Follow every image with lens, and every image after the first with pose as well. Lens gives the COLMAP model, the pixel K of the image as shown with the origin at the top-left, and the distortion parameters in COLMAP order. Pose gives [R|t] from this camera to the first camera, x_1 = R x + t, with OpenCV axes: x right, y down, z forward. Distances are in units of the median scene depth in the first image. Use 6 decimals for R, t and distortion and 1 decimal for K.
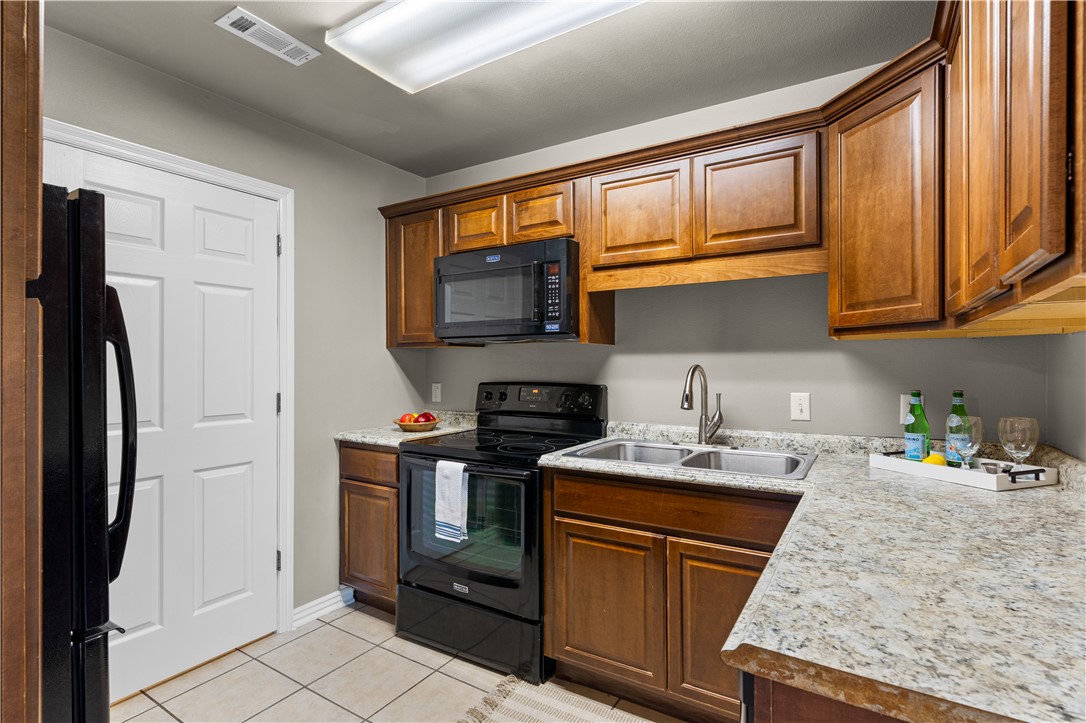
lens RADIAL K [[498.0, 0, 538.1], [0, 498.0, 358.6], [0, 0, 1]] dist [-0.003318, 0.002092]
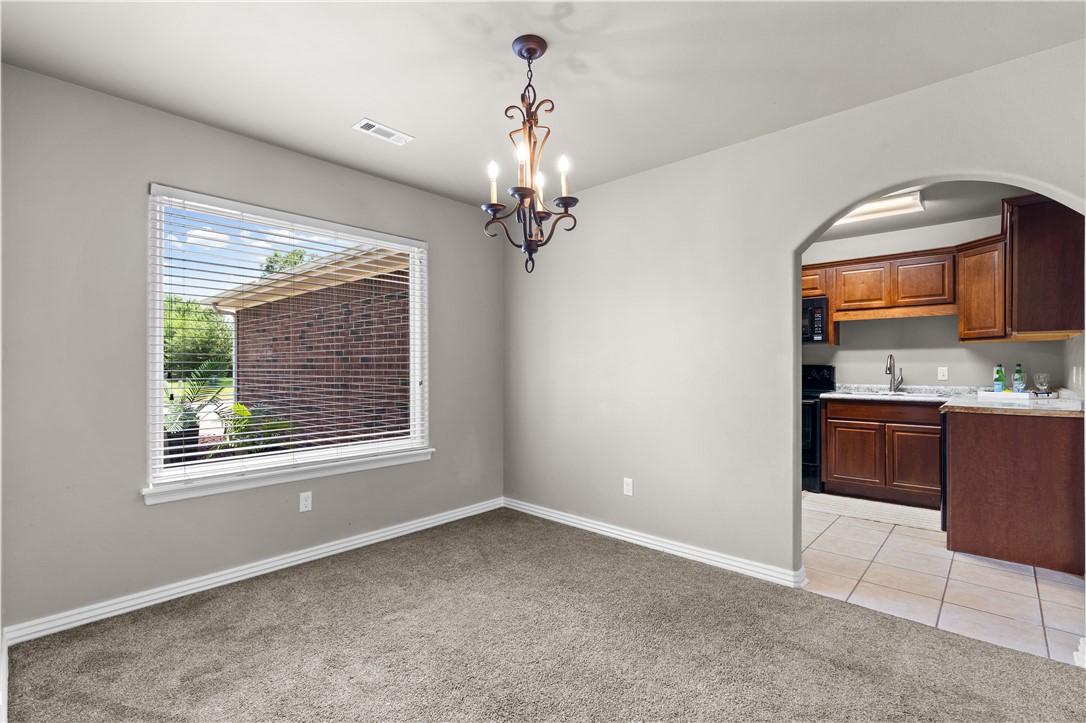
lens RADIAL K [[498.0, 0, 549.9], [0, 498.0, 362.1], [0, 0, 1]] dist [-0.003318, 0.002092]
pose [[0.990073, -0.001427, -0.140544, -0.917884], [0.001568, 0.999998, 0.000894, 0.044033], [0.140543, -0.001106, 0.990074, -1.470807]]
